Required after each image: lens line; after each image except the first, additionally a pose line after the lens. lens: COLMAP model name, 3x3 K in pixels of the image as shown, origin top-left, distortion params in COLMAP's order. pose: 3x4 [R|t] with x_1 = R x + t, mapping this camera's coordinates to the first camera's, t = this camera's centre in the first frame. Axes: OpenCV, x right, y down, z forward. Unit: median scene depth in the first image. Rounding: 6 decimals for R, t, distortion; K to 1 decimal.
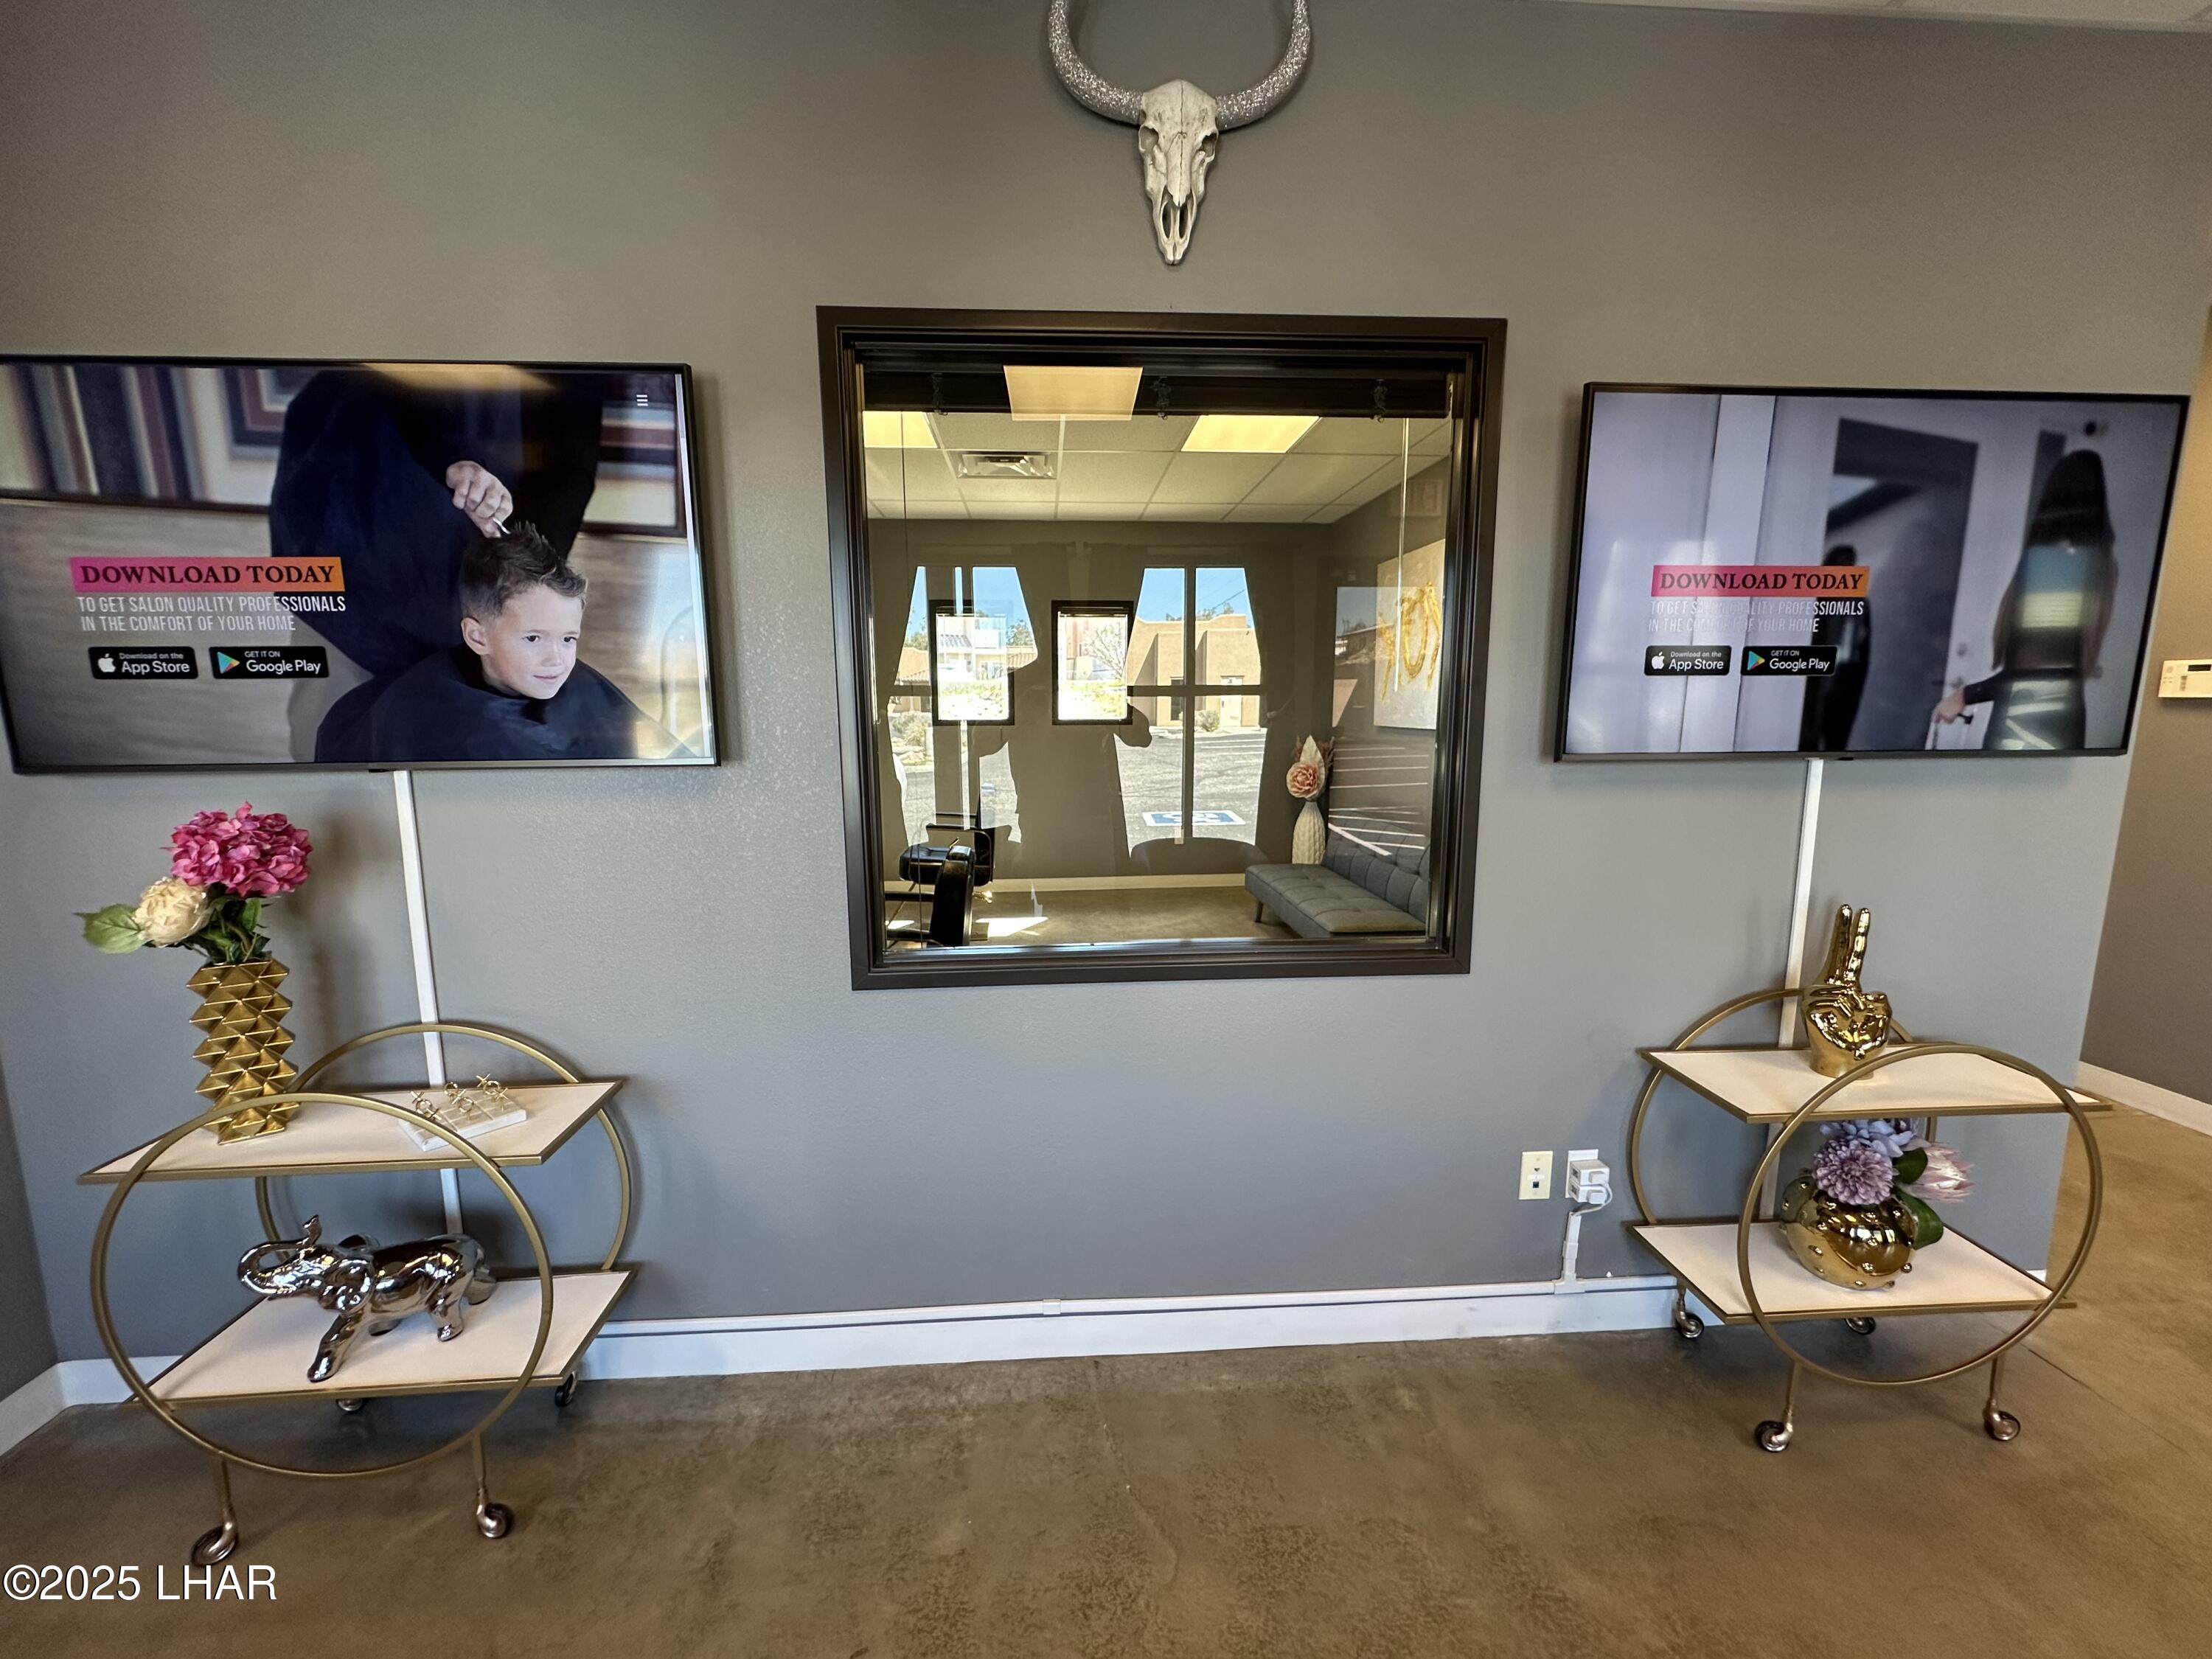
lens RADIAL K [[888.2, 0, 1118.6], [0, 888.2, 833.5], [0, 0, 1]] dist [0.010740, 0.000219]
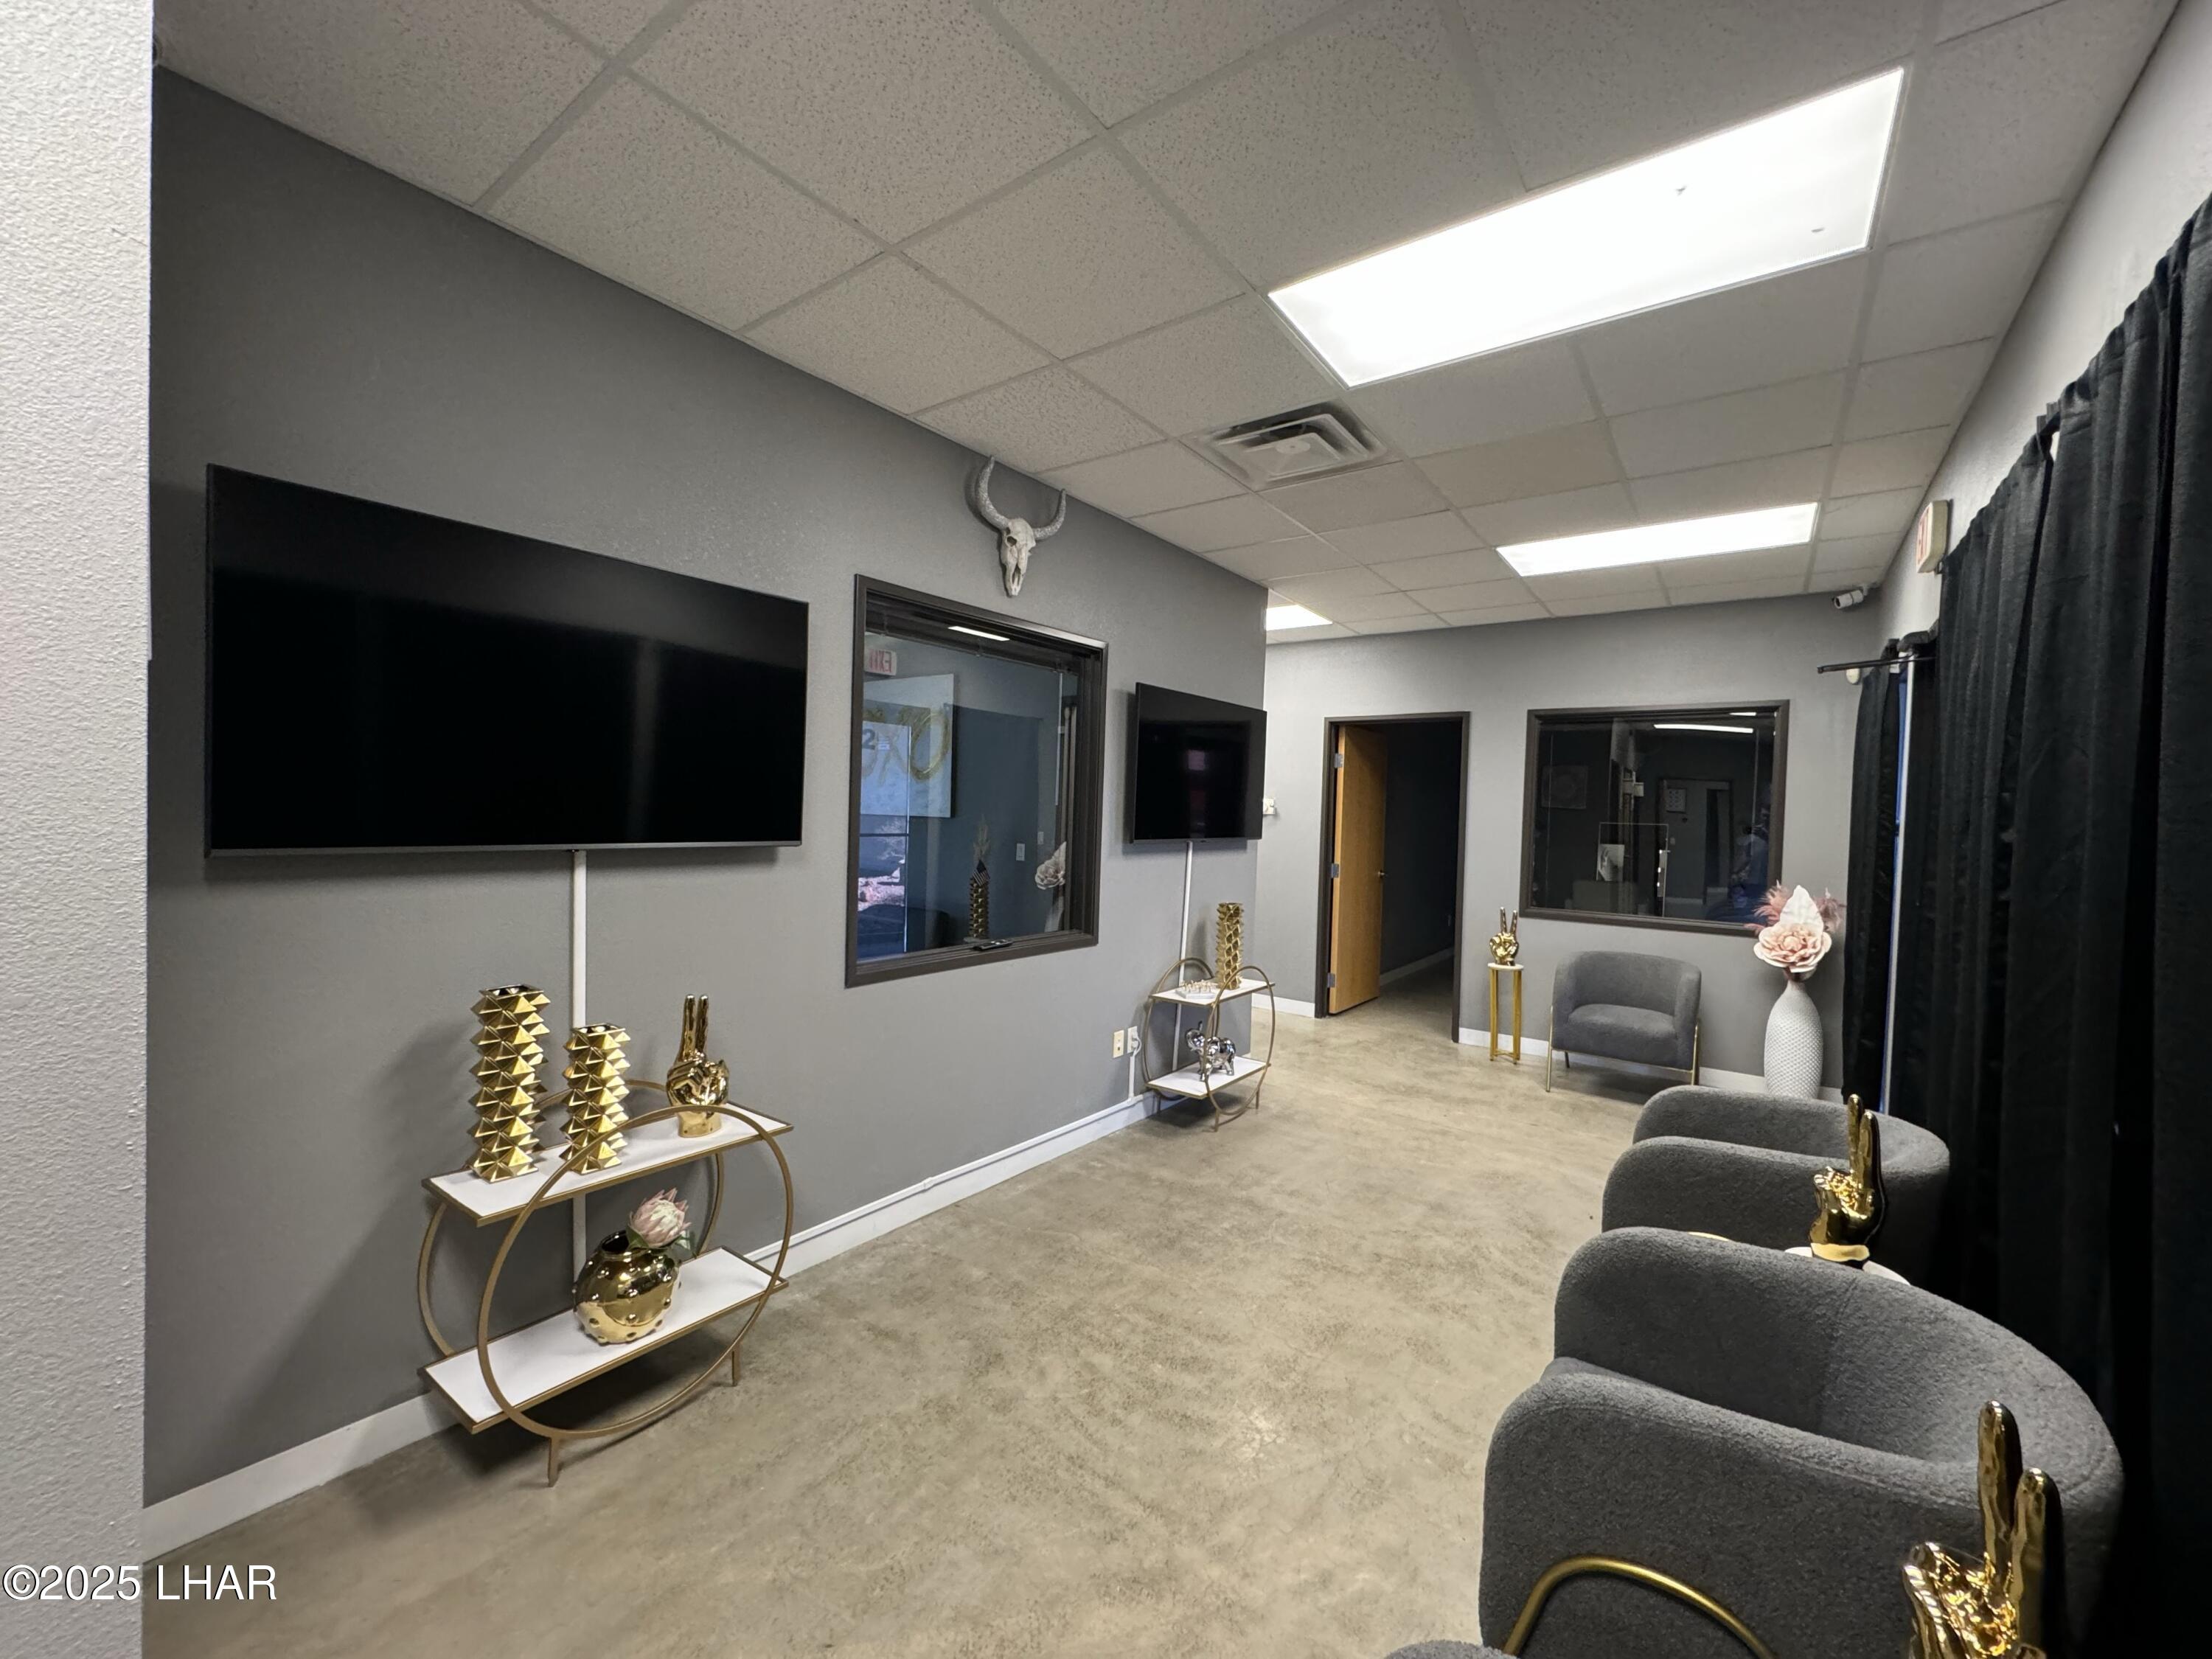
lens RADIAL K [[892.0, 0, 1113.2], [0, 892.0, 823.6], [0, 0, 1]] dist [0.015802, 0.001513]
pose [[0.655916, 0.010415, 0.754762, -1.117490], [0.083821, 0.992716, -0.086542, 0.067854], [-0.750165, 0.120029, 0.650265, -0.374368]]
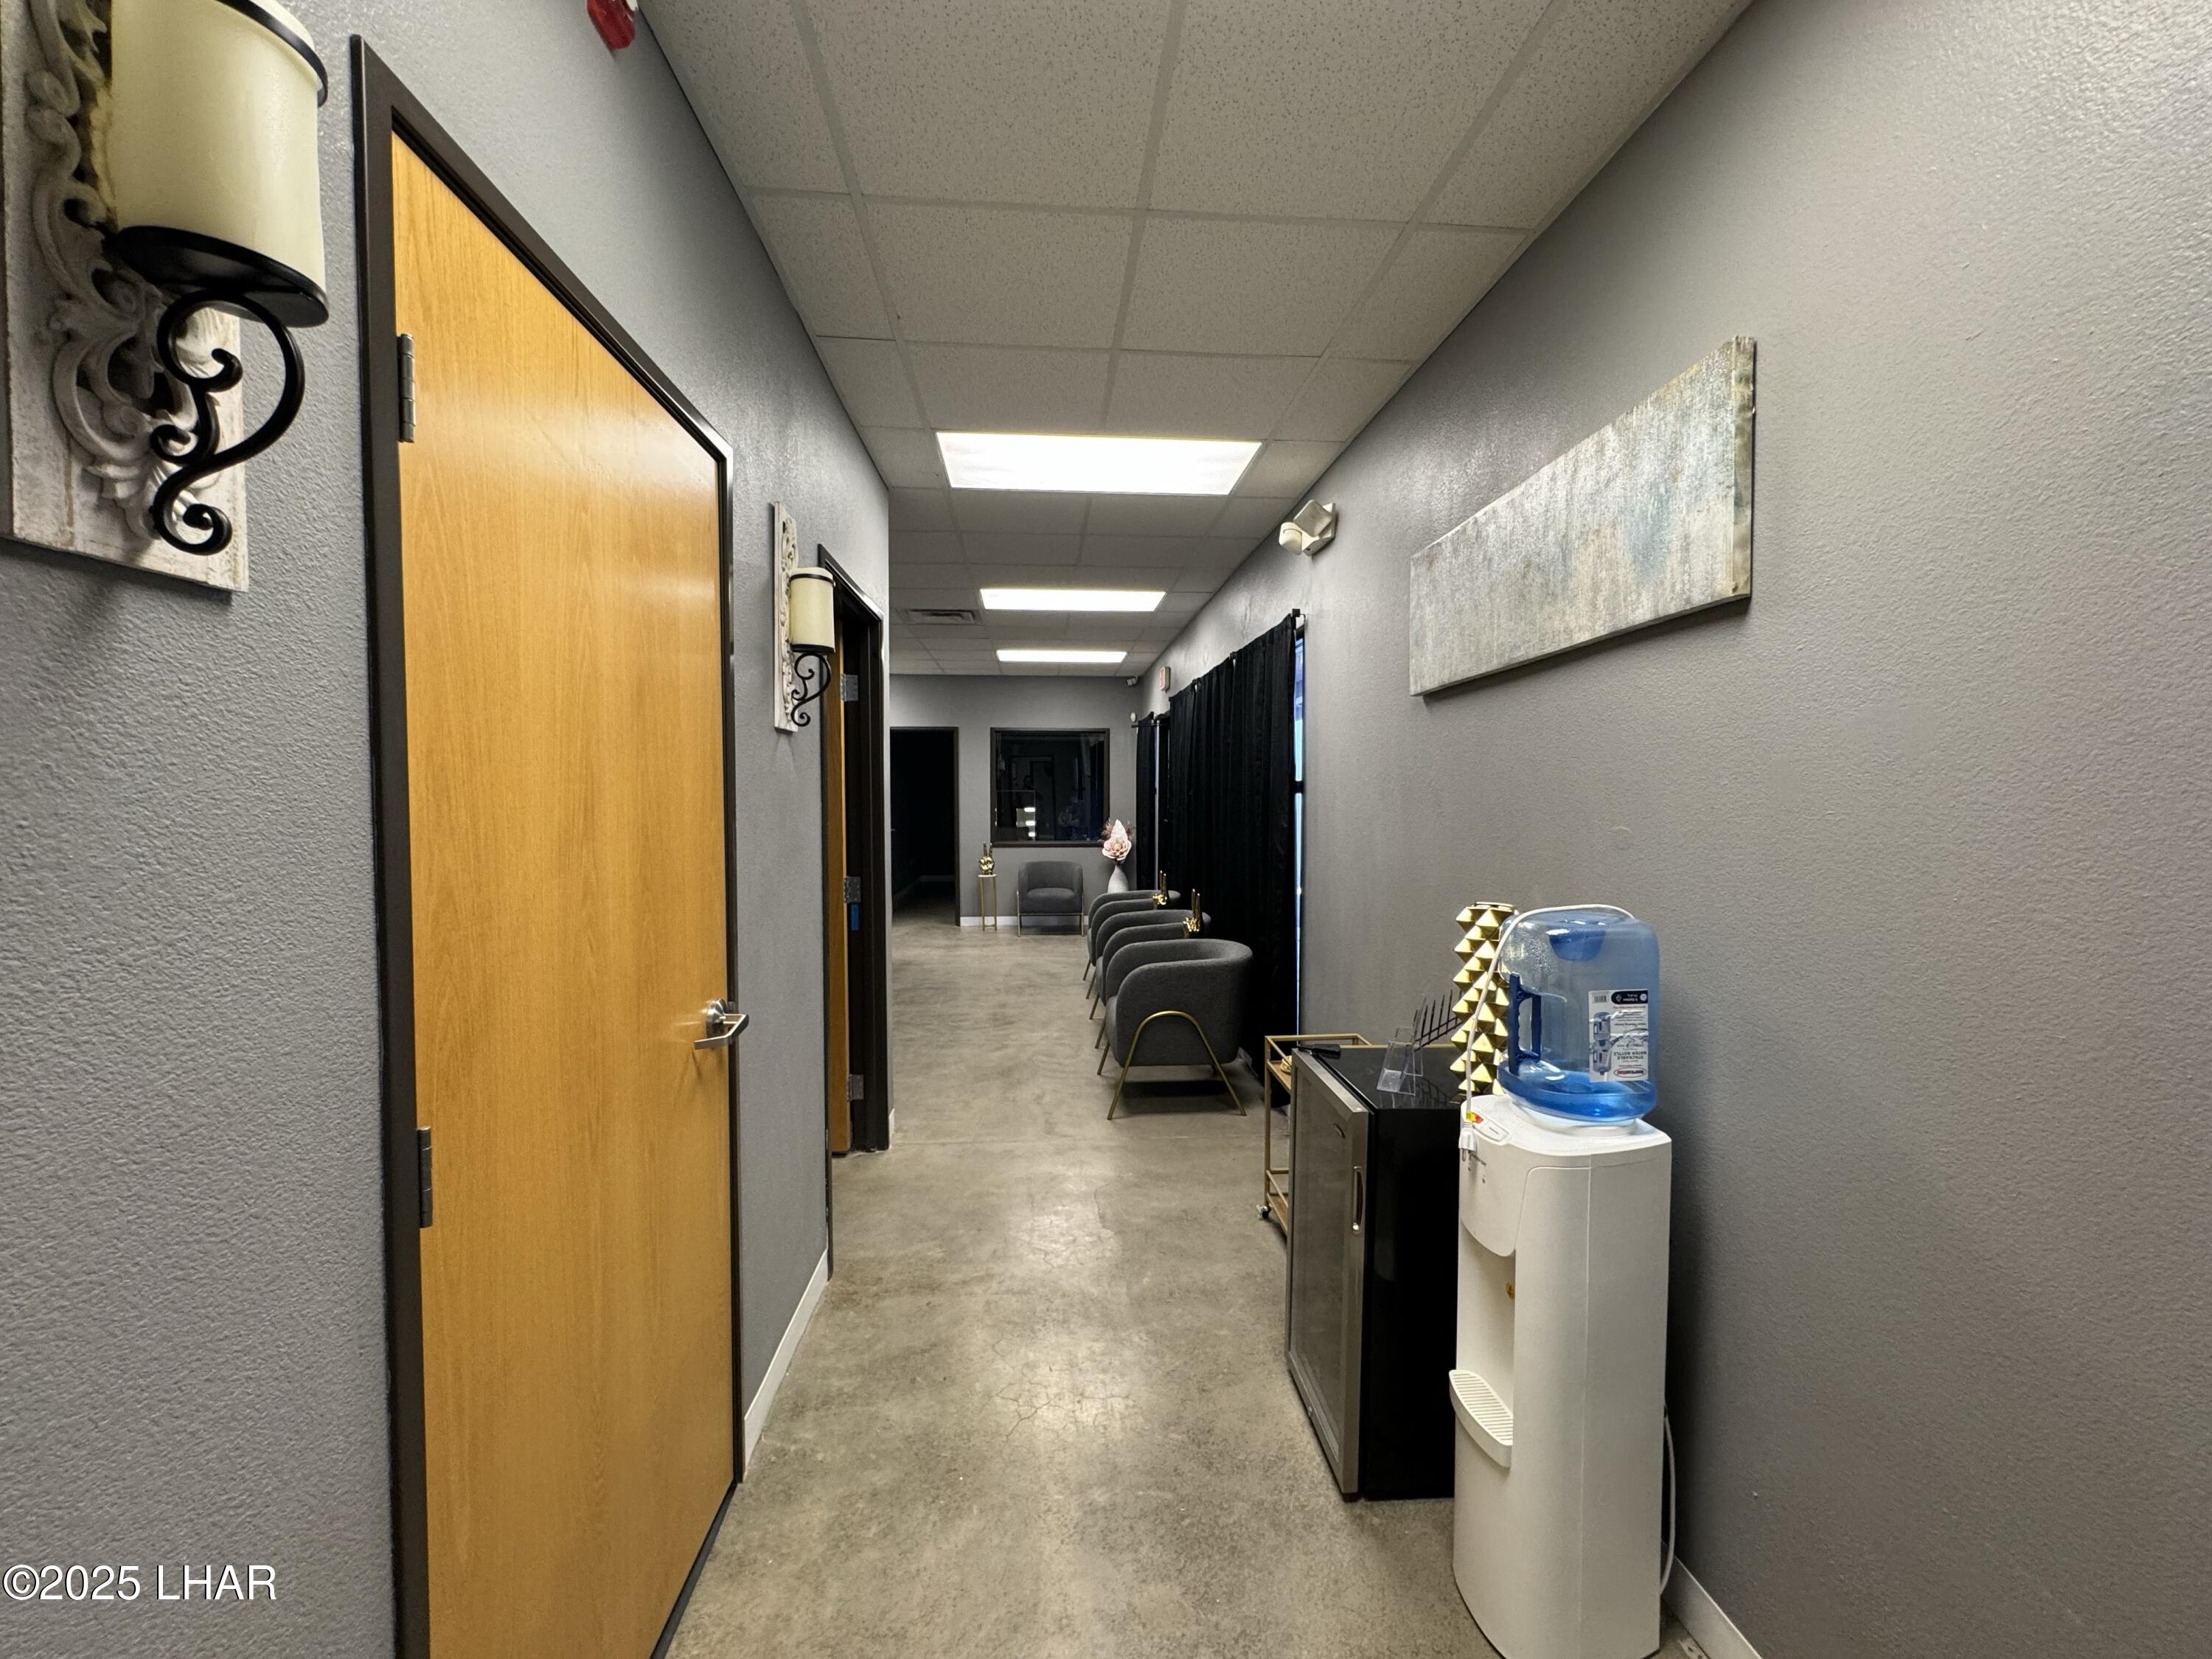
lens RADIAL K [[892.0, 0, 1109.2], [0, 892.0, 830.8], [0, 0, 1]] dist [0.015802, 0.001513]
pose [[0.016691, -0.043345, 0.998921, -4.147064], [0.154273, 0.987208, 0.040259, 0.014219], [-0.987887, 0.153434, 0.023164, -0.130248]]
